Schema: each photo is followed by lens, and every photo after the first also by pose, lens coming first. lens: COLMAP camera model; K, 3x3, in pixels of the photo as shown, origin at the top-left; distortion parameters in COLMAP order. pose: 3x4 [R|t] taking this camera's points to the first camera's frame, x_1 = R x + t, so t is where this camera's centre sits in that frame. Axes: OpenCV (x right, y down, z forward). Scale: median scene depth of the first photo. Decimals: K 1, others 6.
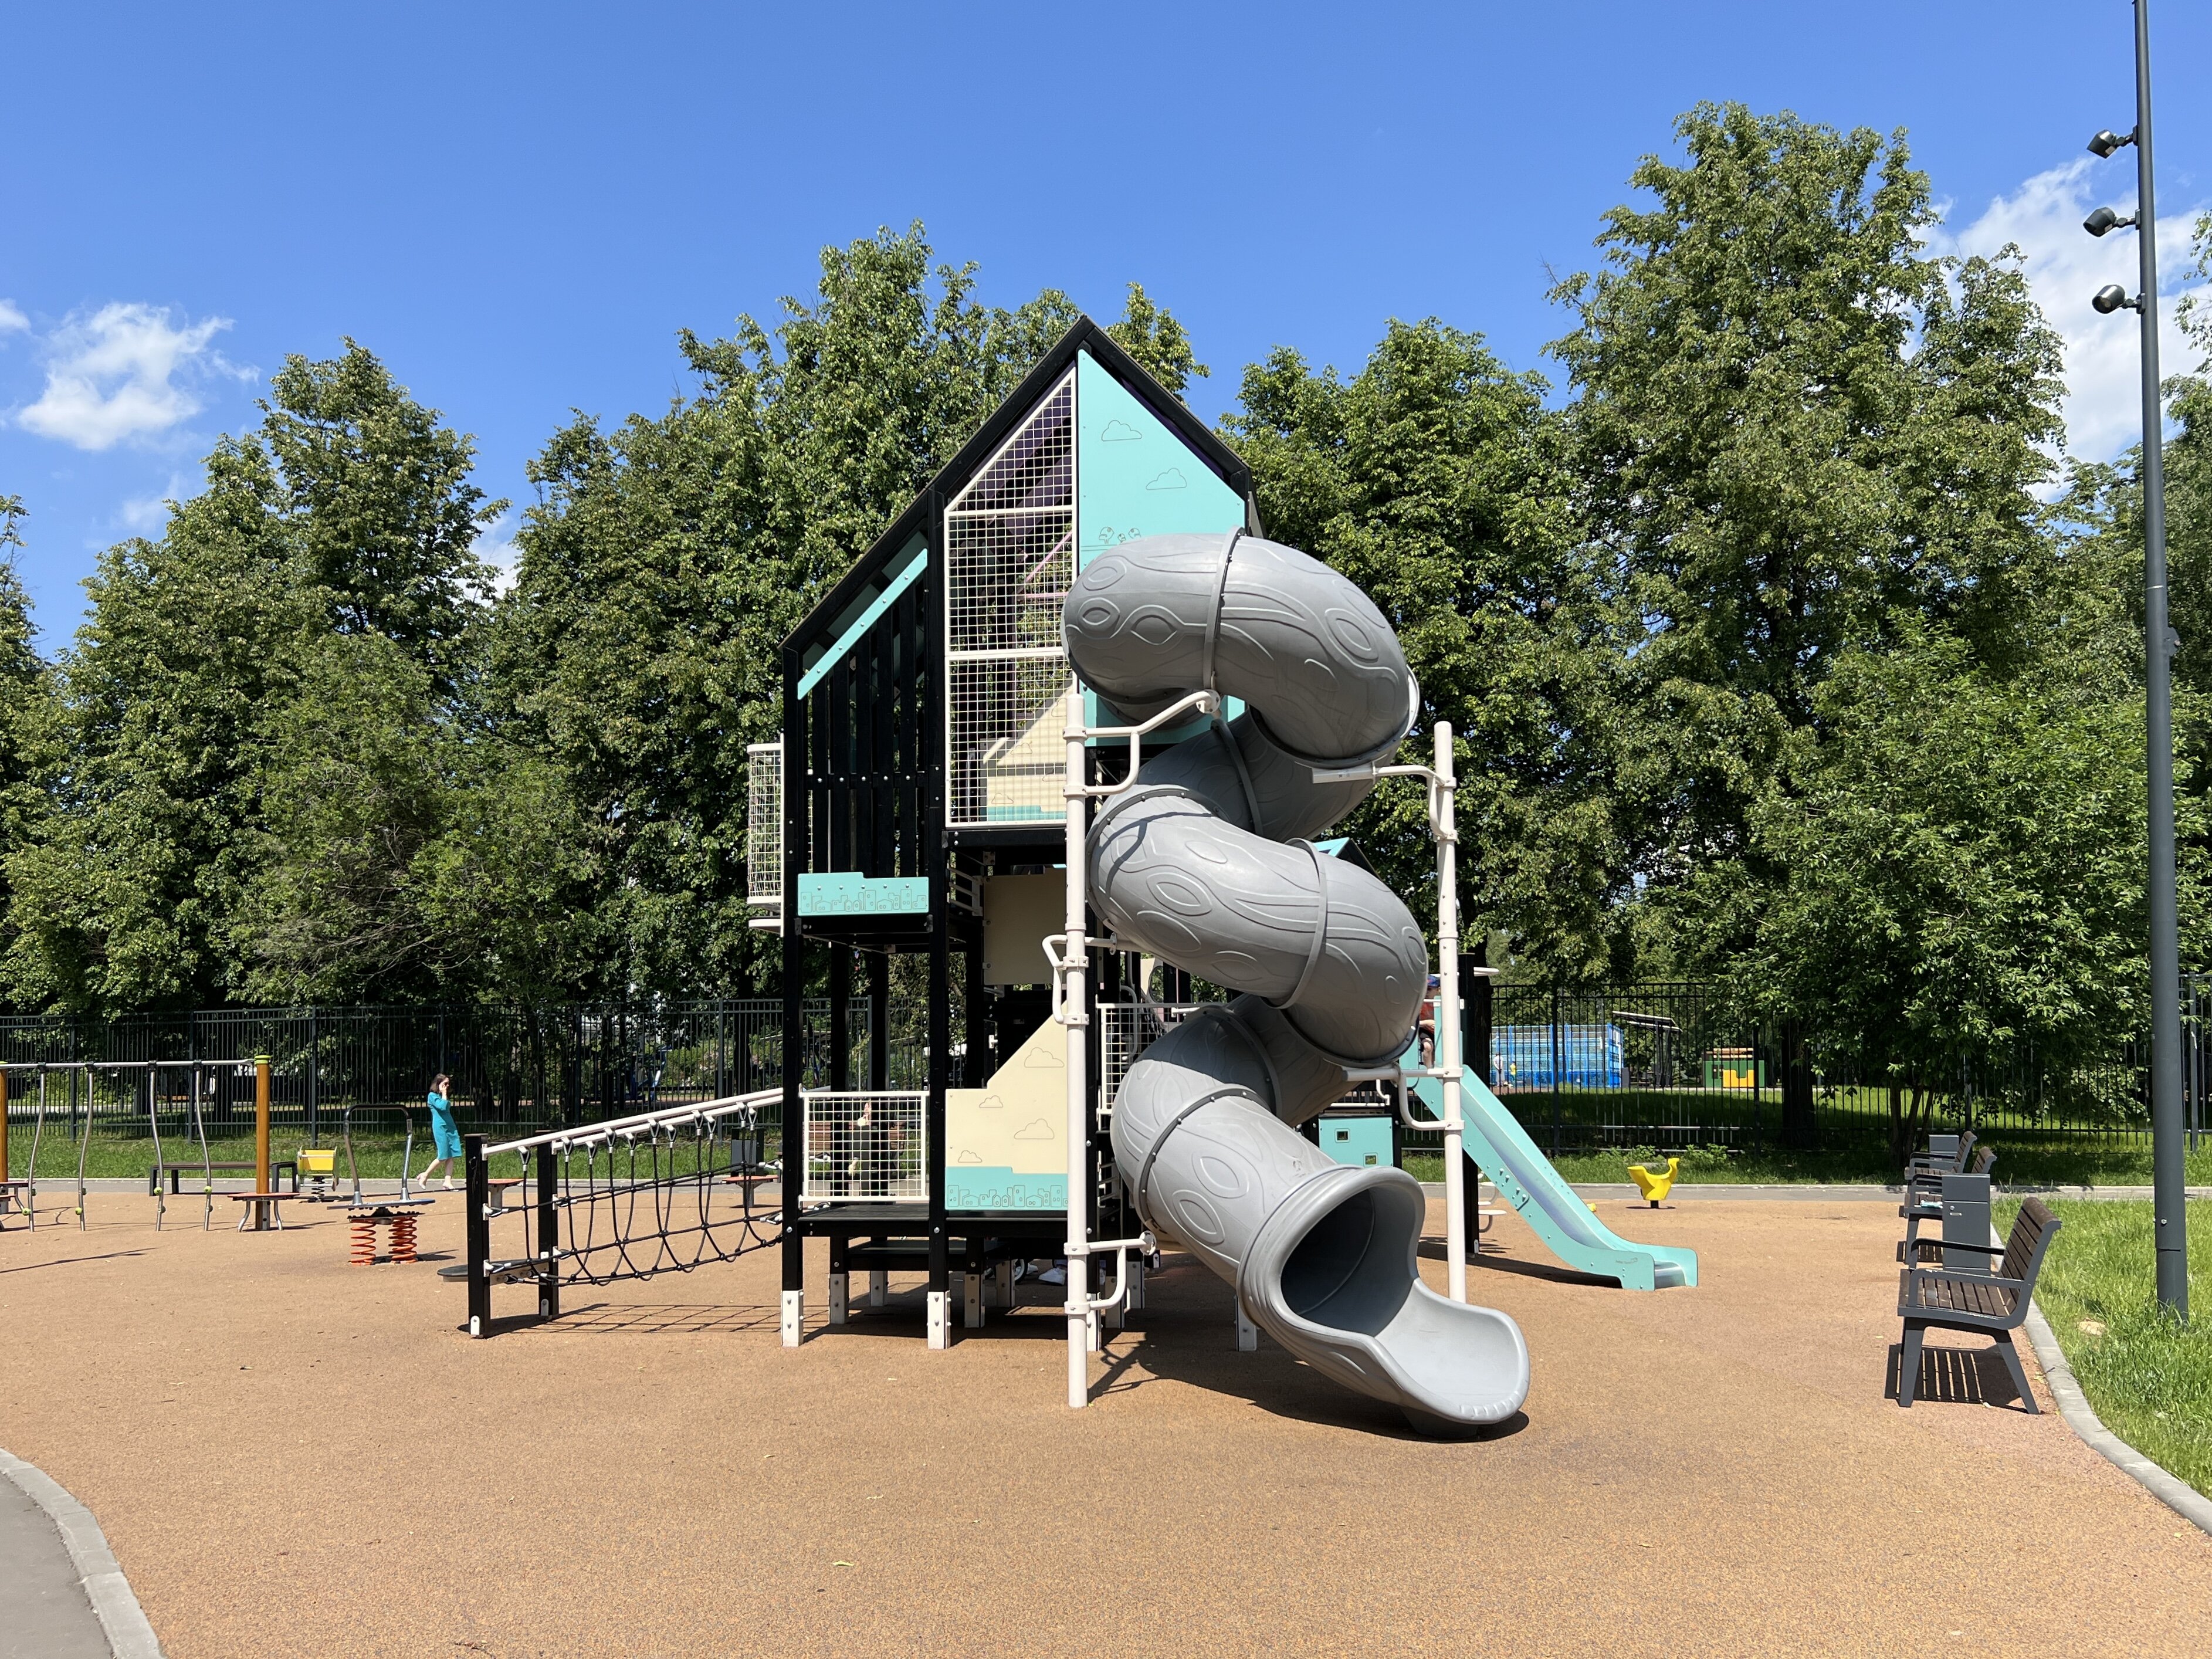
lens RADIAL K [[1803.8, 0, 1216.5], [0, 1803.8, 1011.4], [0, 0, 1]] dist [0.066145, -0.038963]
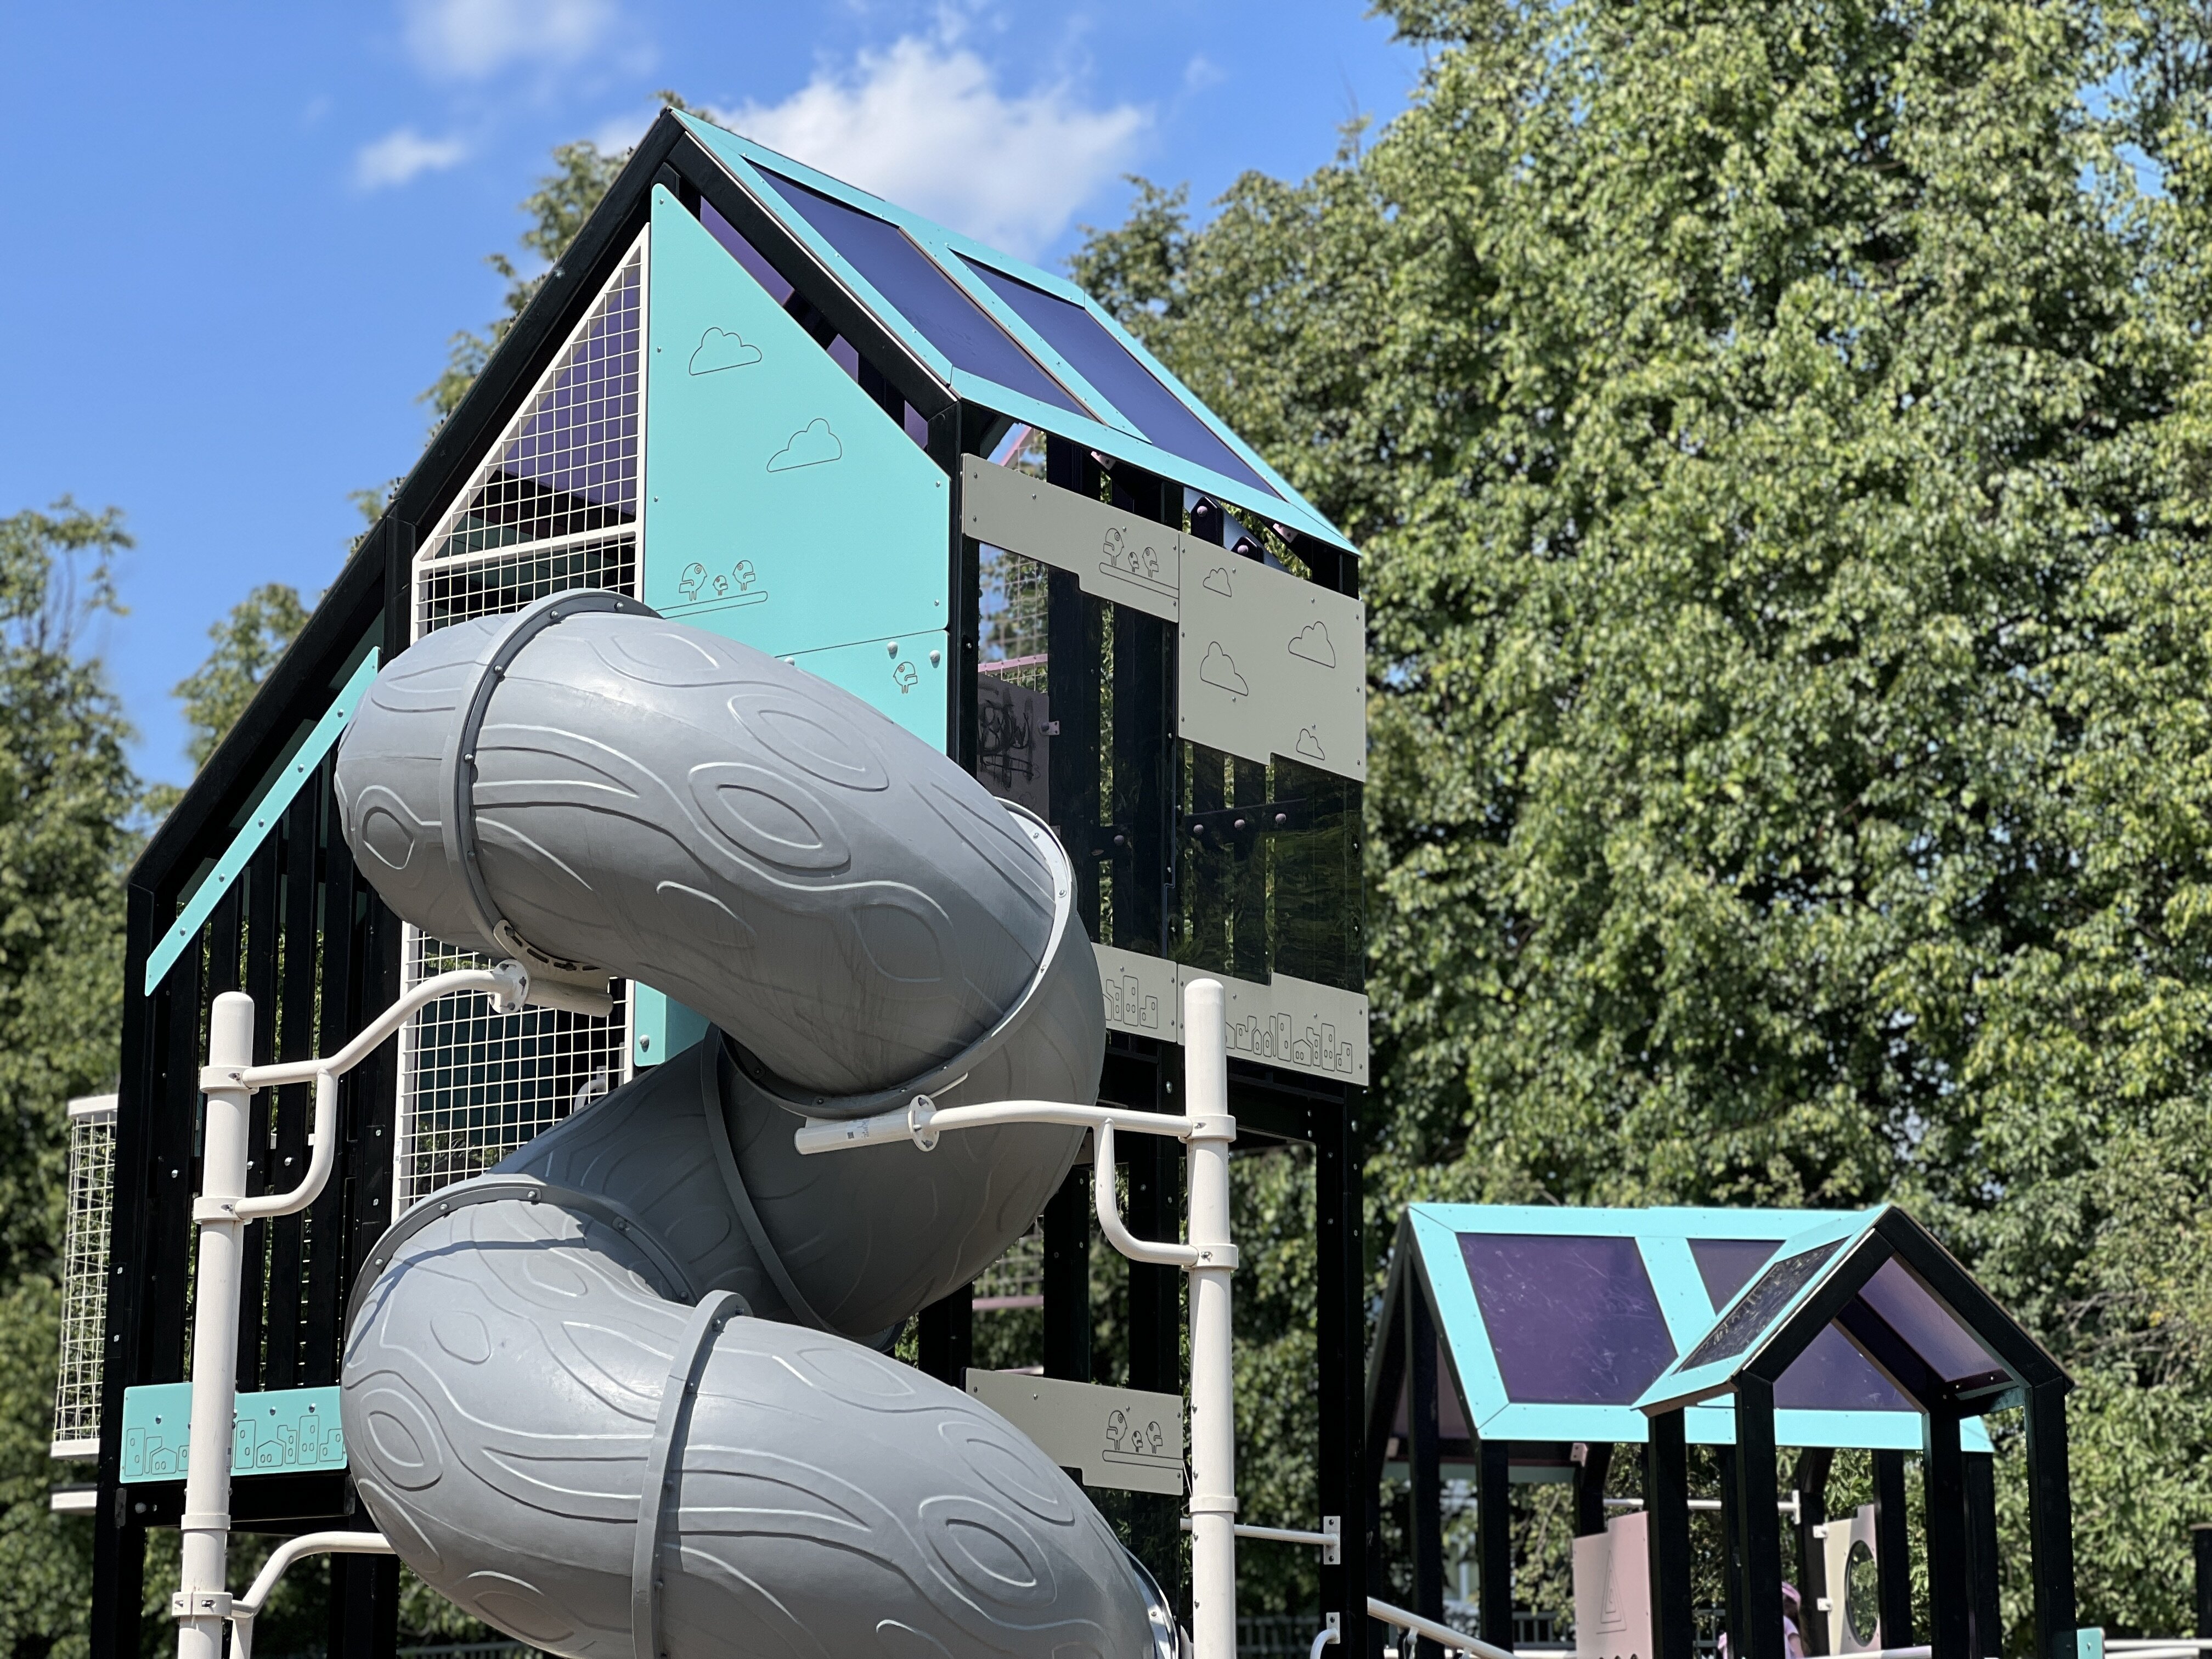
lens RADIAL K [[4973.2, 0, 1128.6], [0, 4973.2, 778.6], [0, 0, 1]] dist [0.196458, 0.000000]
pose [[0.910636, -0.078233, -0.405736, 0.153002], [0.009942, 0.985778, -0.167761, -0.004151], [0.413089, 0.148735, 0.898463, -0.008283]]
